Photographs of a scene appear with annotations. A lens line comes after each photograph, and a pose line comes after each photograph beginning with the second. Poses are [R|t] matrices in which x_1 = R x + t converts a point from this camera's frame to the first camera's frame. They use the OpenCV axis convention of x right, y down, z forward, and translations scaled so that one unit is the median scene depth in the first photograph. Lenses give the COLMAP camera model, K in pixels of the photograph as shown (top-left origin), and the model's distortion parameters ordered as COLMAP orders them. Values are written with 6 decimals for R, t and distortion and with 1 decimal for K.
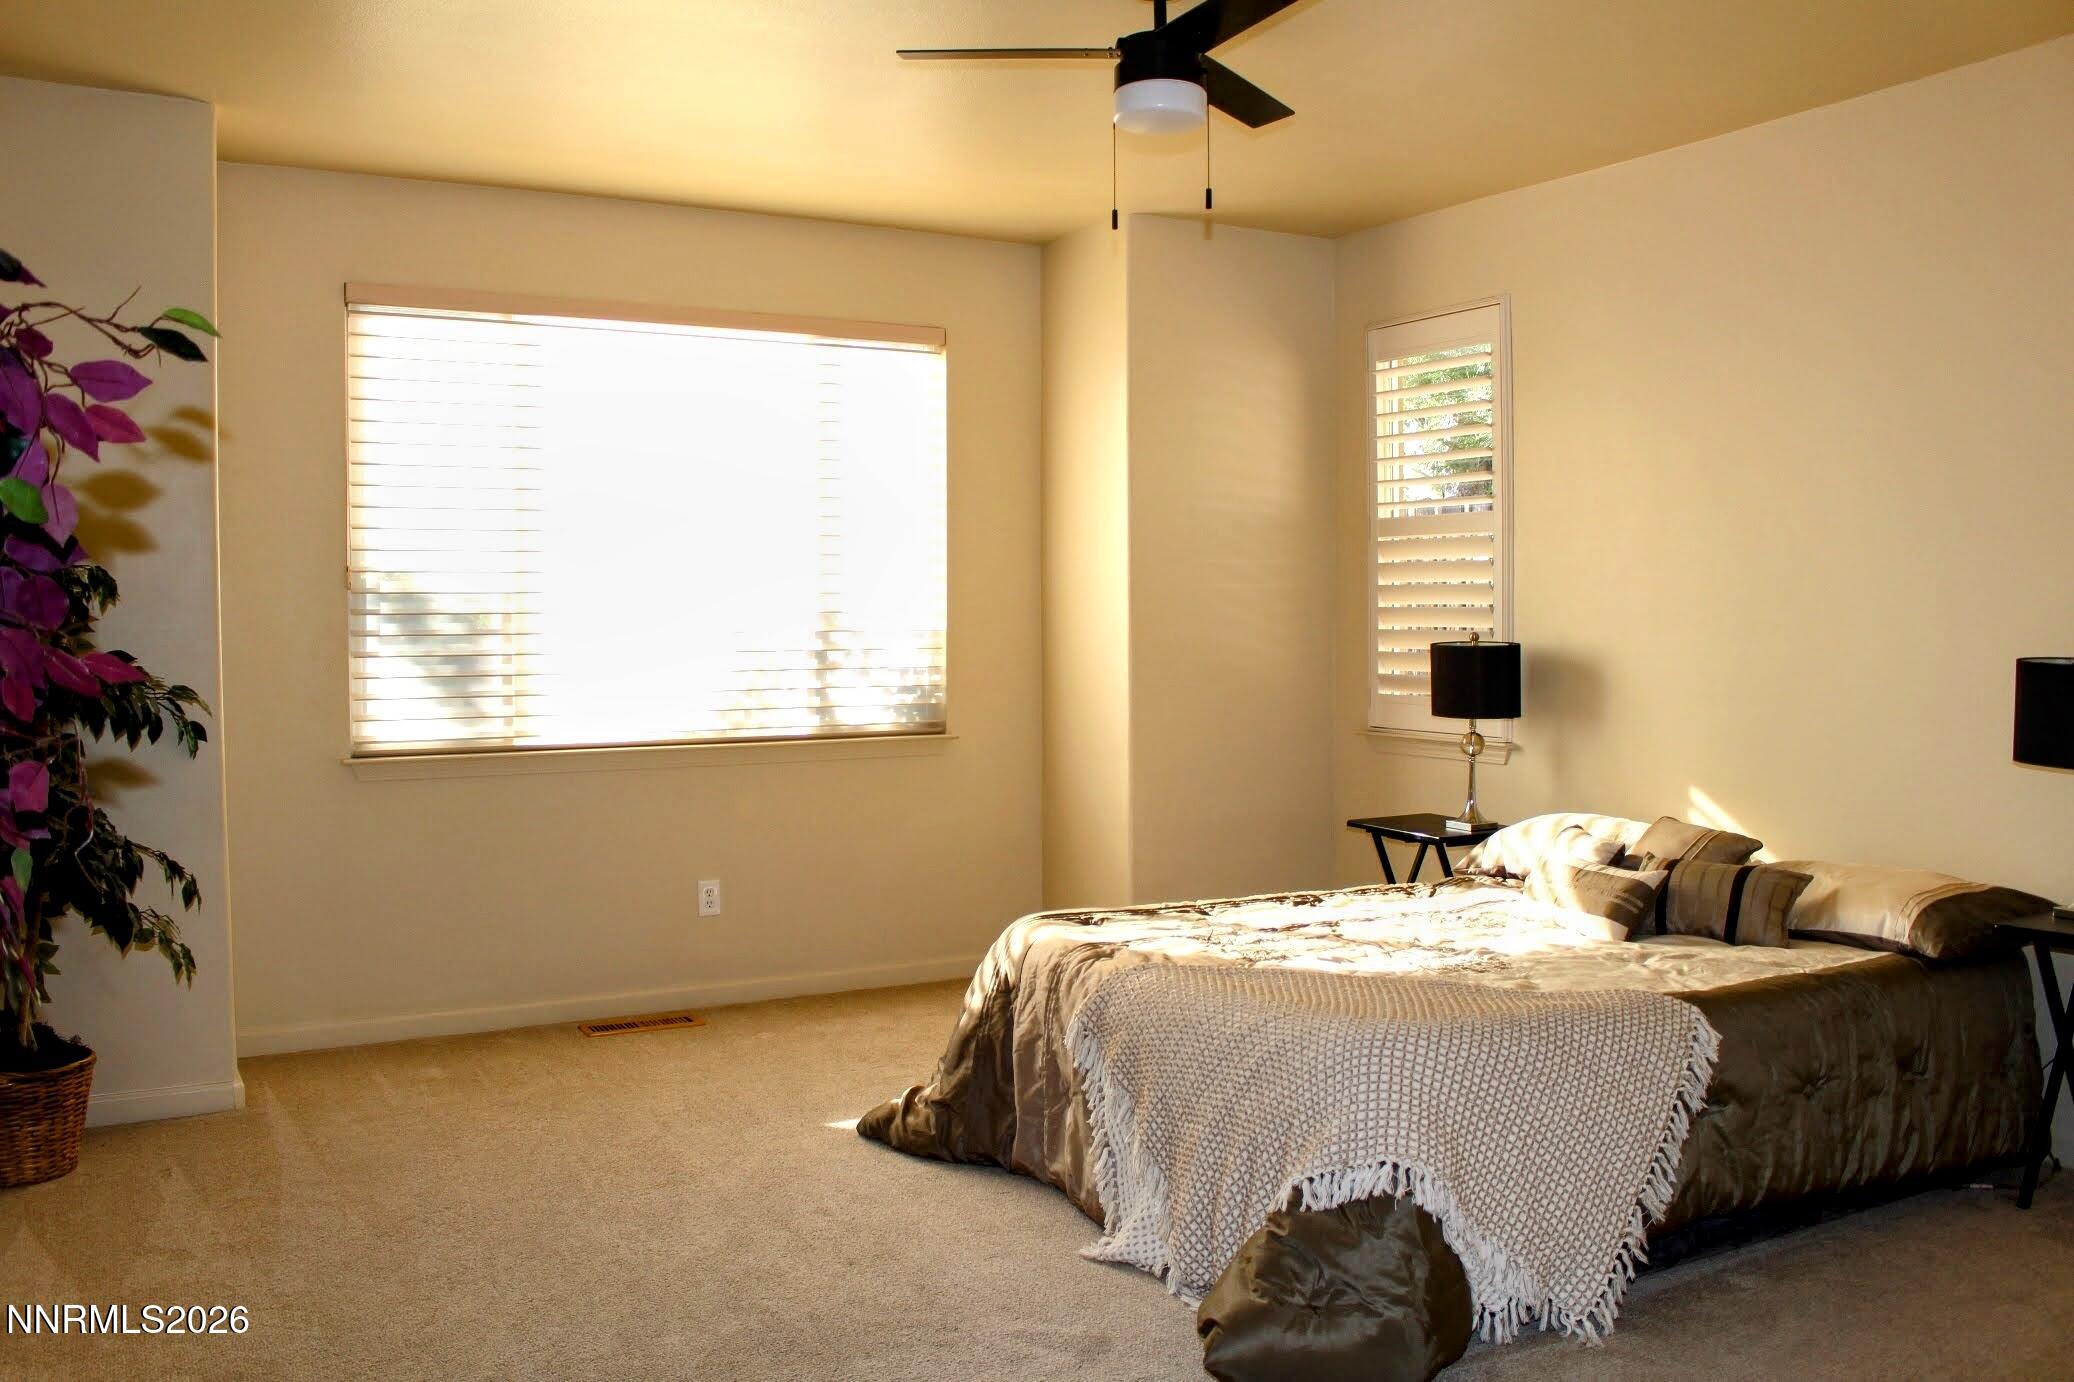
lens RADIAL K [[1736.3, 0, 1039.0], [0, 1736.3, 698.1], [0, 0, 1]] dist [-0.153268, 0.124630]
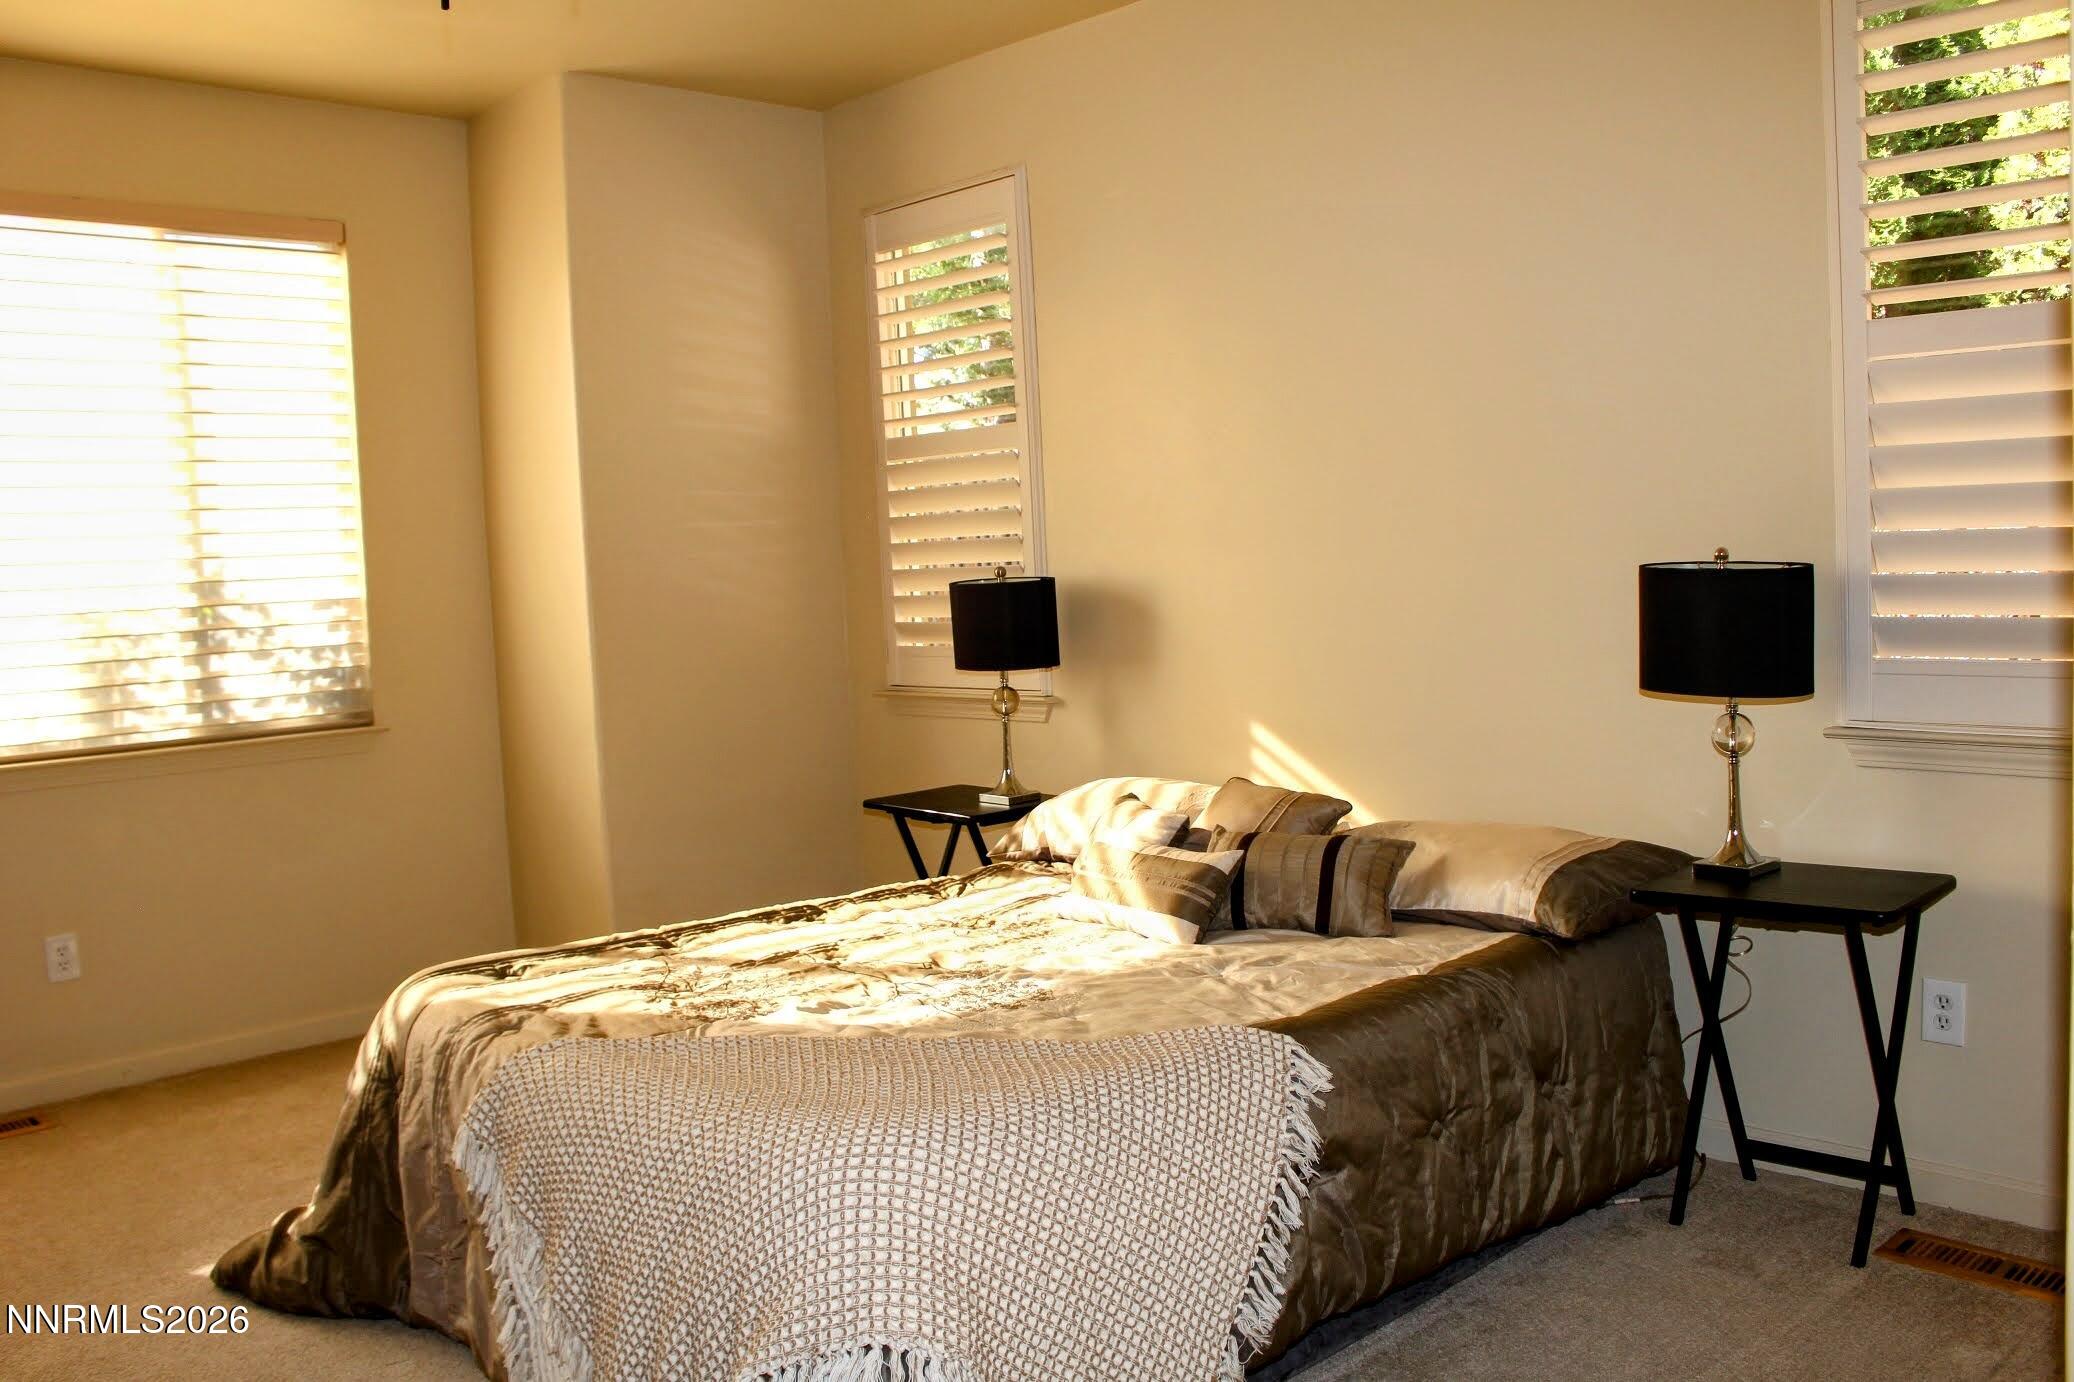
lens RADIAL K [[1822.1, 0, 1042.5], [0, 1822.1, 705.1], [0, 0, 1]] dist [-0.145768, -0.006134]
pose [[0.966707, -0.060456, 0.248643, 0.070544], [0.053598, 0.997974, 0.034266, -0.000849], [-0.250211, -0.019799, 0.967989, 0.199510]]
